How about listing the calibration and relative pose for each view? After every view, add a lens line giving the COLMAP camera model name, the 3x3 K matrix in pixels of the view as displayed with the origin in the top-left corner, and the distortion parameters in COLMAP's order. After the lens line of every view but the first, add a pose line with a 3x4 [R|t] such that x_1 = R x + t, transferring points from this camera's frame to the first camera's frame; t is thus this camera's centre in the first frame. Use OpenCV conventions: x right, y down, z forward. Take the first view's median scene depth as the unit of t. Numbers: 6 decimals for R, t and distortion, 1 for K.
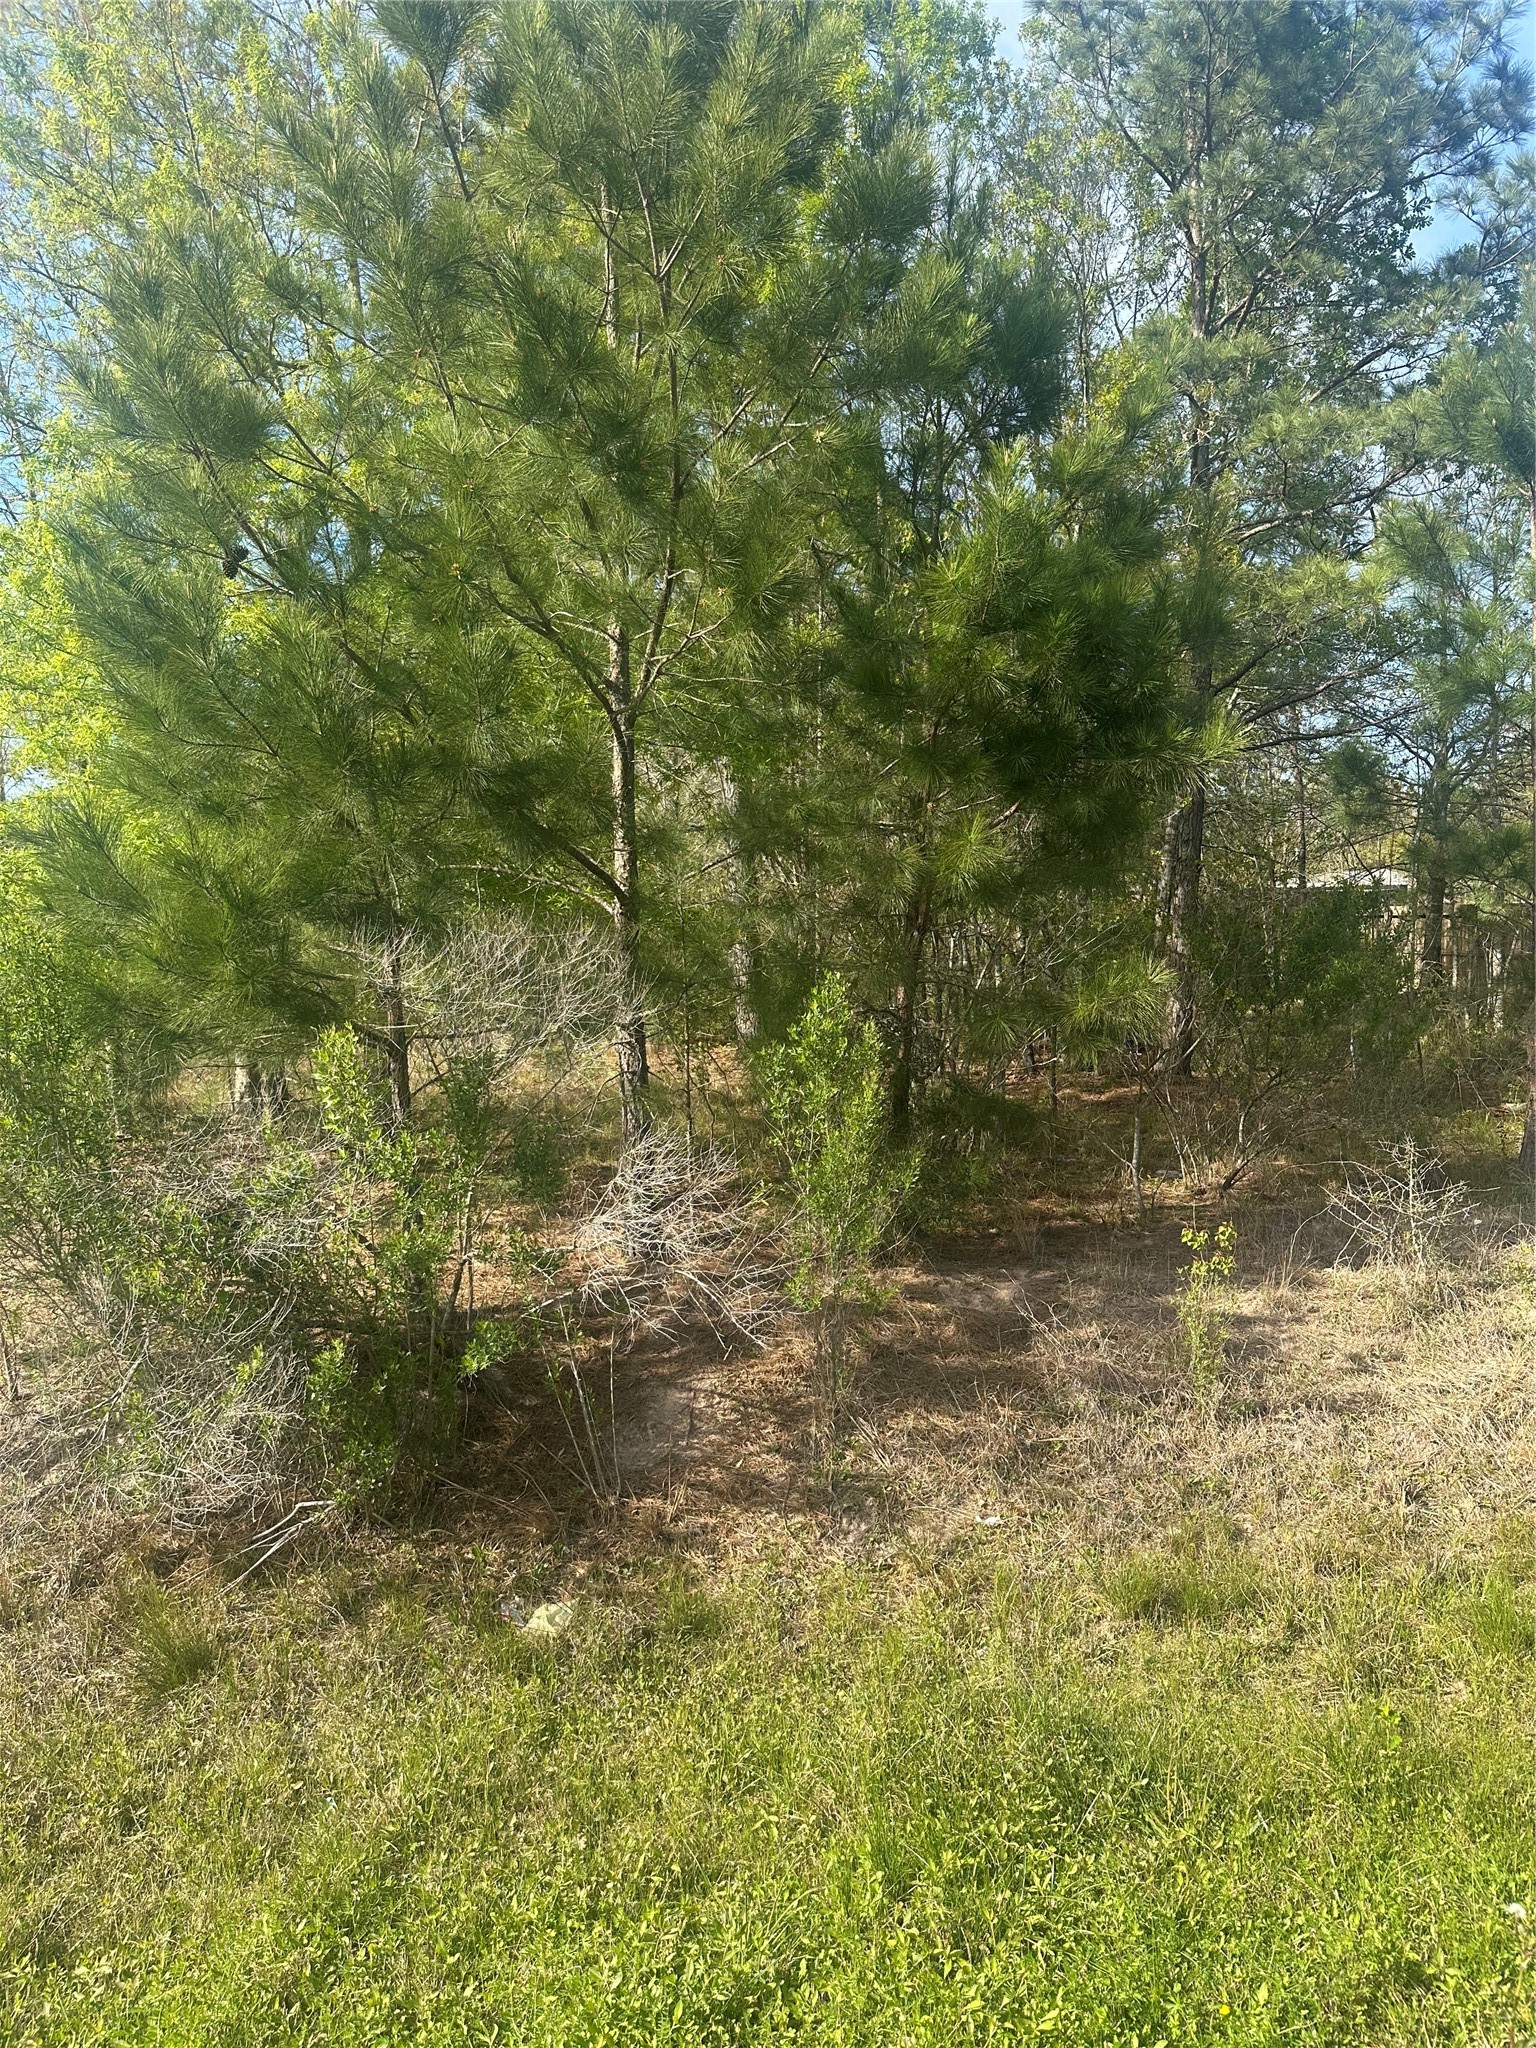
lens RADIAL K [[1412.1, 0, 782.8], [0, 1412.1, 1054.5], [0, 0, 1]] dist [0.034873, -0.048410]
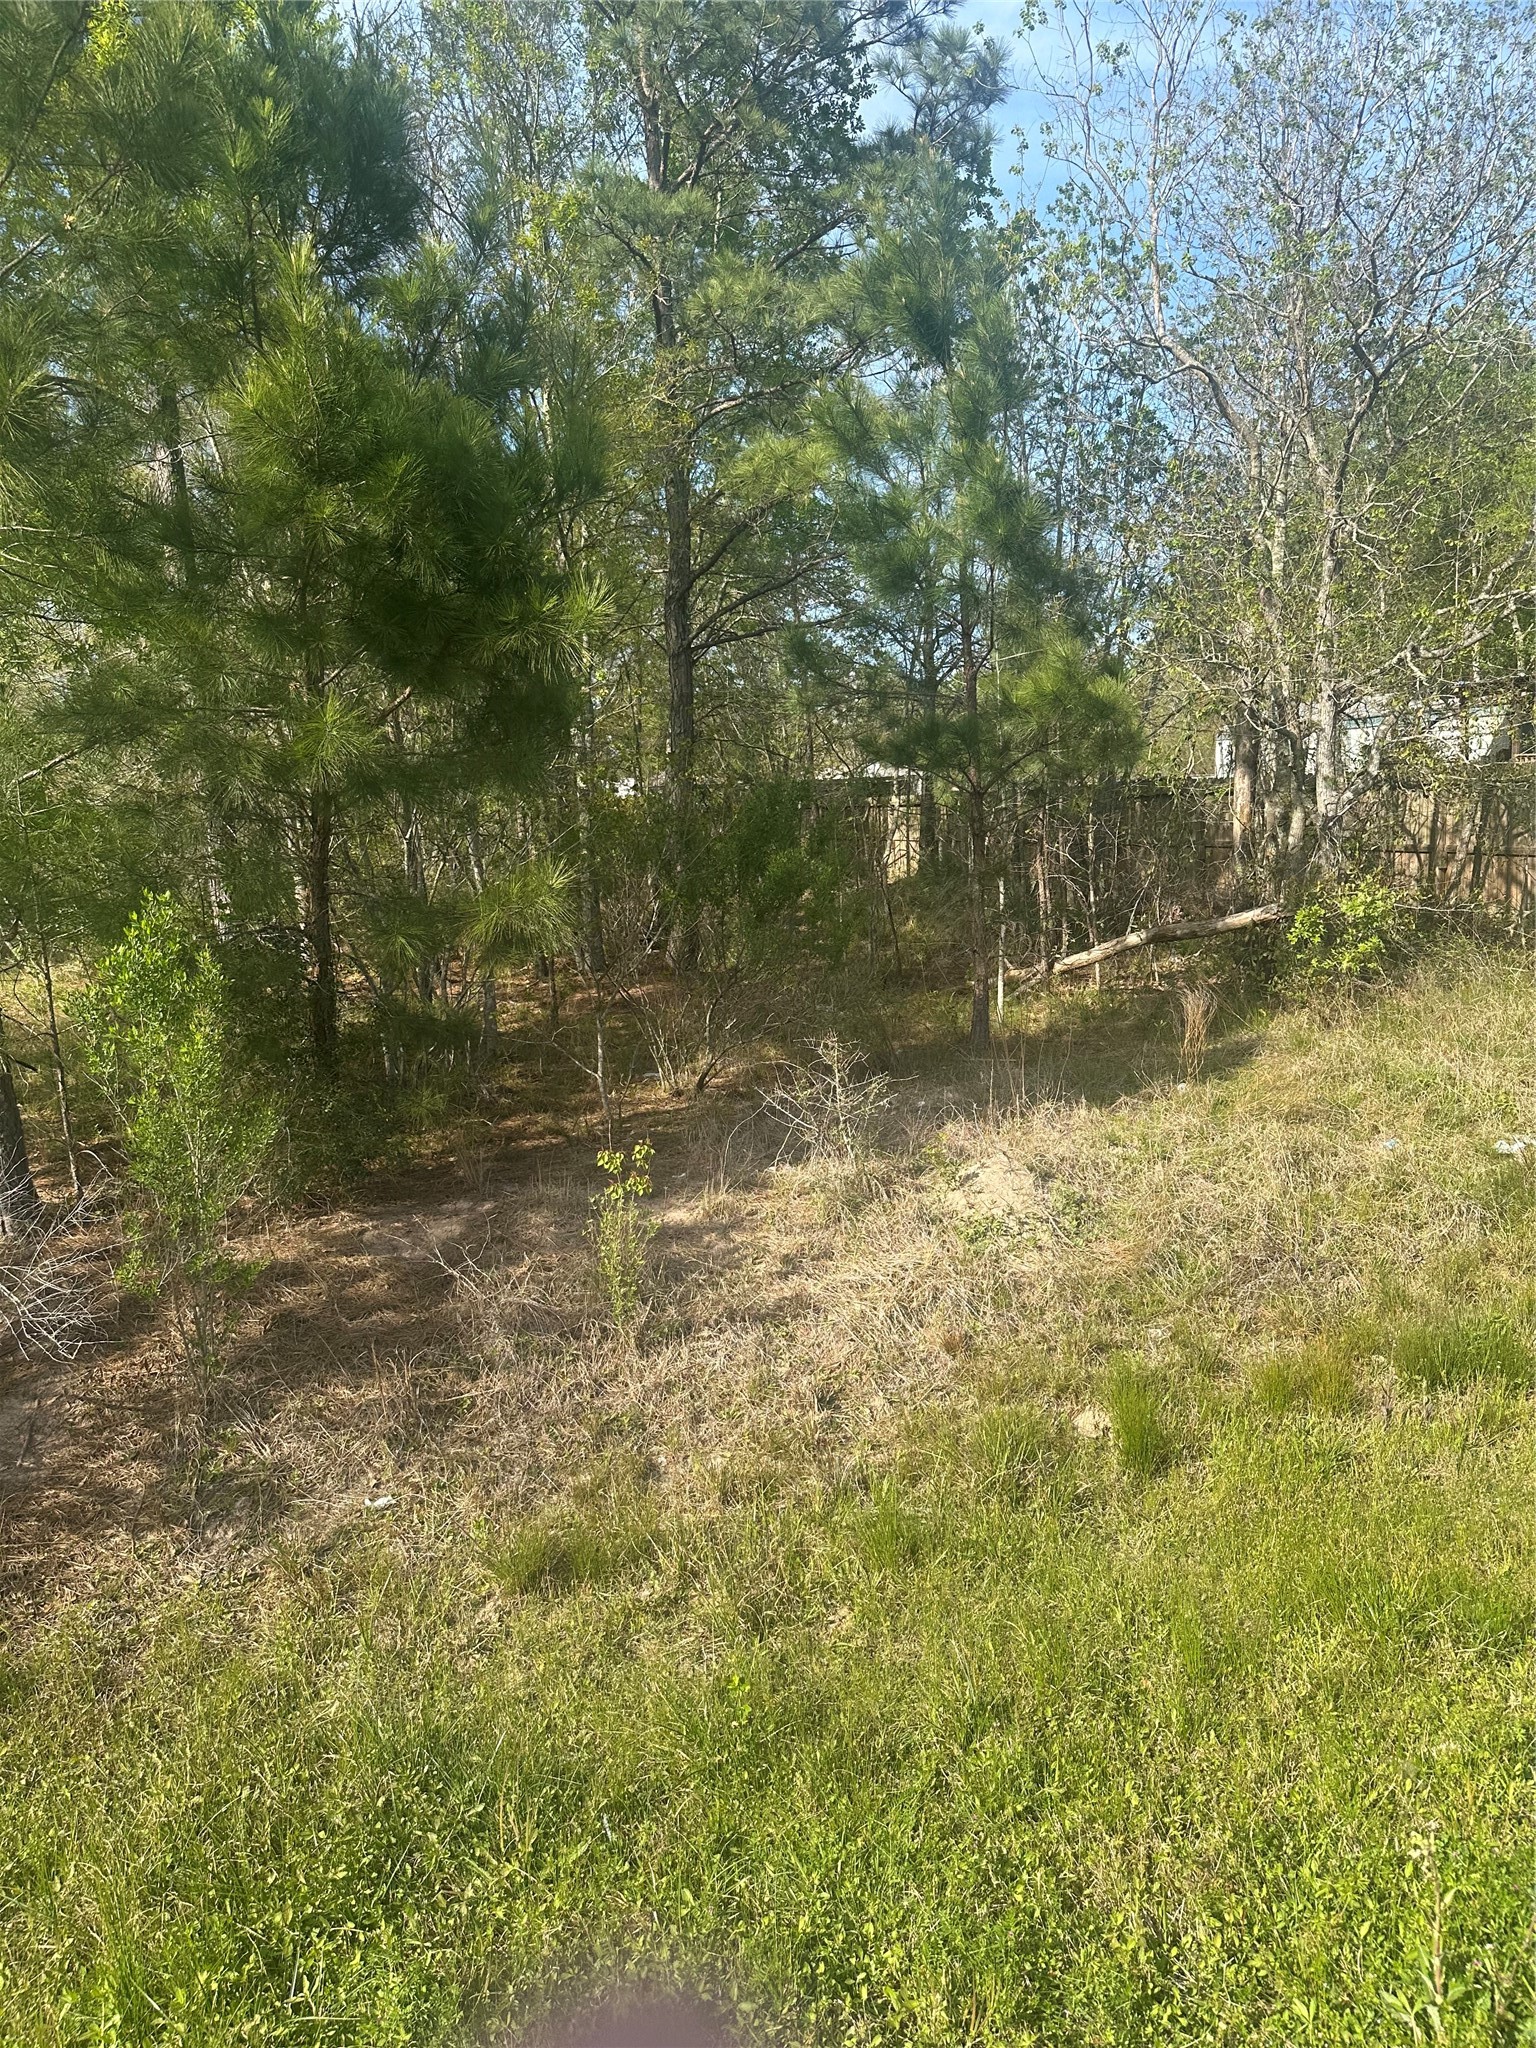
lens RADIAL K [[1412.1, 0, 749.7], [0, 1412.1, 1081.0], [0, 0, 1]] dist [0.034873, -0.048410]
pose [[0.955305, -0.082256, 0.283947, 0.116897], [0.056775, 0.993679, 0.096845, -0.006767], [-0.290118, -0.076395, 0.953937, 0.085429]]
